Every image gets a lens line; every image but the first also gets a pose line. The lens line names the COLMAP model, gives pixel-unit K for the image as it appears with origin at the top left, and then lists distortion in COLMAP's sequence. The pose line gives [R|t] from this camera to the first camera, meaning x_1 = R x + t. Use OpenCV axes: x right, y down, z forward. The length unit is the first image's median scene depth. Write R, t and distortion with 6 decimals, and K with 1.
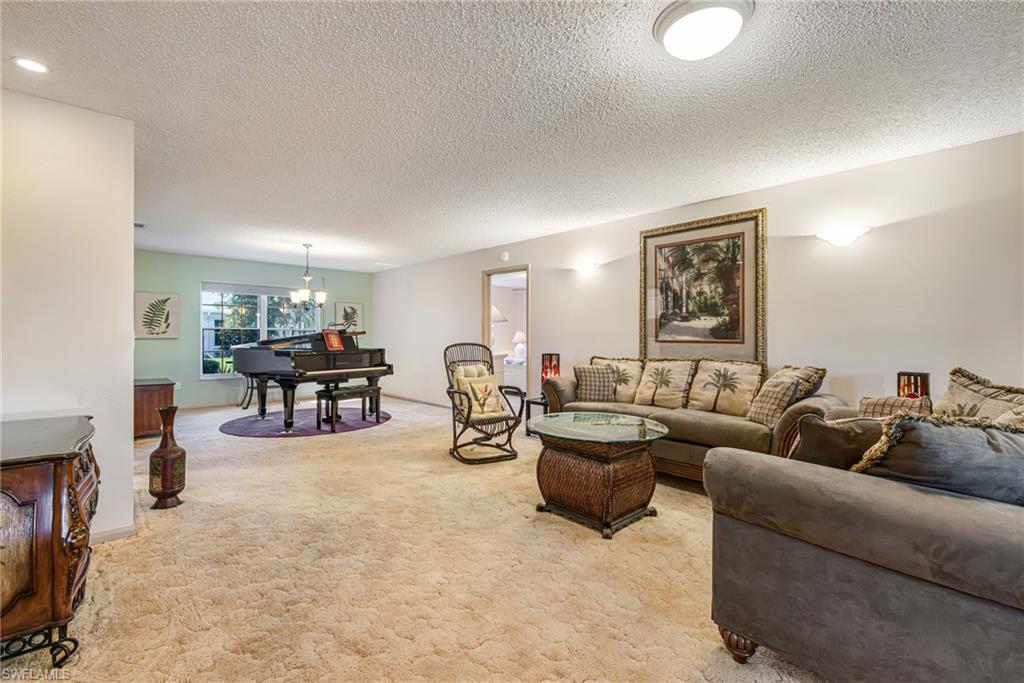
lens RADIAL K [[453.4, 0, 510.8], [0, 453.4, 335.9], [0, 0, 1]] dist [-0.001756, 0.000525]
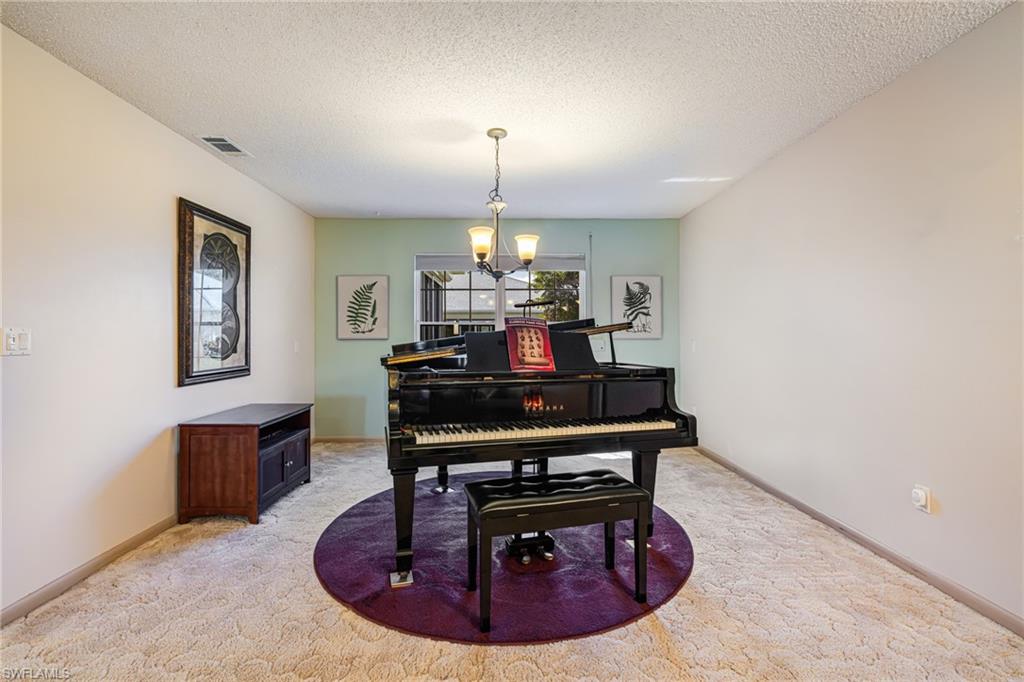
lens RADIAL K [[453.4, 0, 506.6], [0, 453.4, 333.9], [0, 0, 1]] dist [-0.001756, 0.000525]
pose [[0.739771, -0.004772, -0.672842, -0.134071], [0.003440, 0.999989, -0.003310, 0.000652], [0.672850, 0.000134, 0.739779, 0.646196]]
